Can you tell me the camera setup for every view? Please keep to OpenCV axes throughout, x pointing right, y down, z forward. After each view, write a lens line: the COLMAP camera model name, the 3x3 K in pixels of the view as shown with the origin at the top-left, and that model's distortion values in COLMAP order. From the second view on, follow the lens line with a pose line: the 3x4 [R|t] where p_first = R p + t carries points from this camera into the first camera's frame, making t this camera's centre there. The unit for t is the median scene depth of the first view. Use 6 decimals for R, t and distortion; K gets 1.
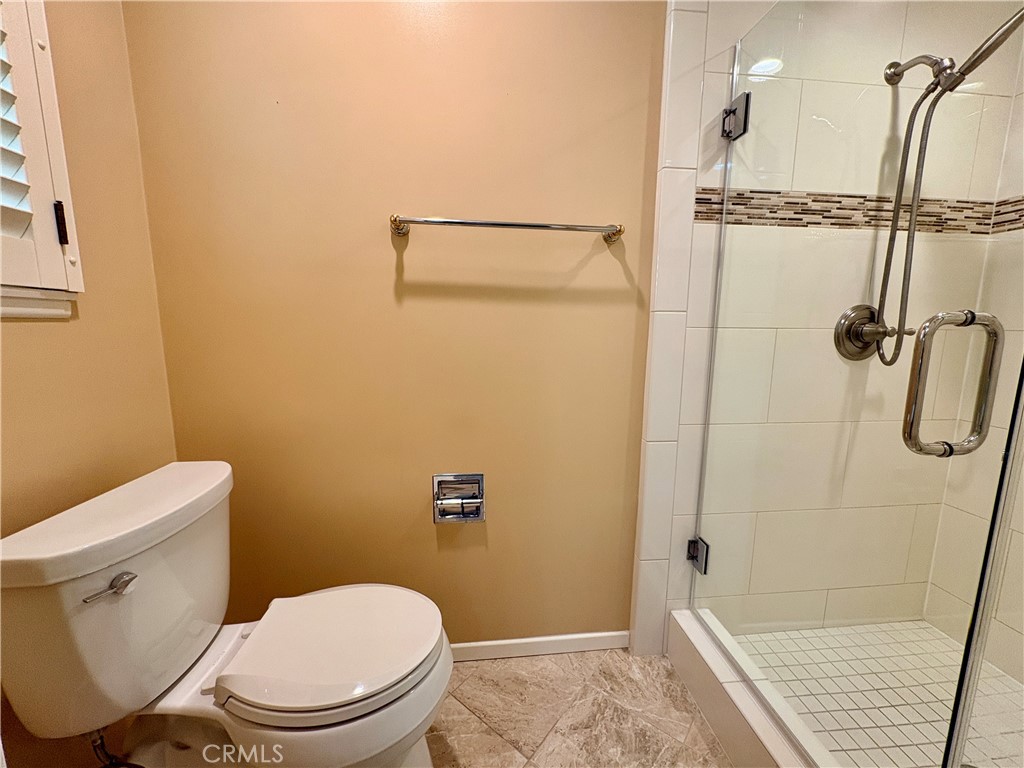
lens RADIAL K [[412.5, 0, 511.4], [0, 412.5, 384.1], [0, 0, 1]] dist [-0.002845, -0.000103]
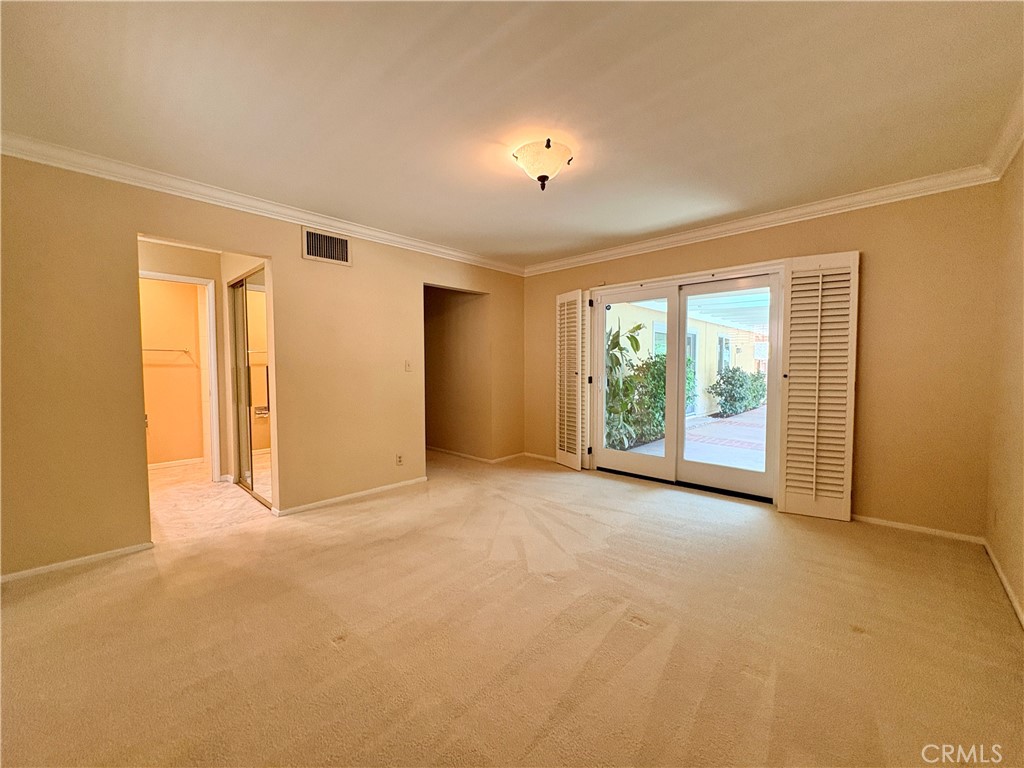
lens RADIAL K [[412.5, 0, 511.7], [0, 412.5, 385.9], [0, 0, 1]] dist [-0.002845, -0.000103]
pose [[0.751640, -0.037984, 0.658479, -0.052819], [0.096254, 0.993969, -0.052536, 0.532550], [-0.652512, 0.102870, 0.750763, -4.326500]]
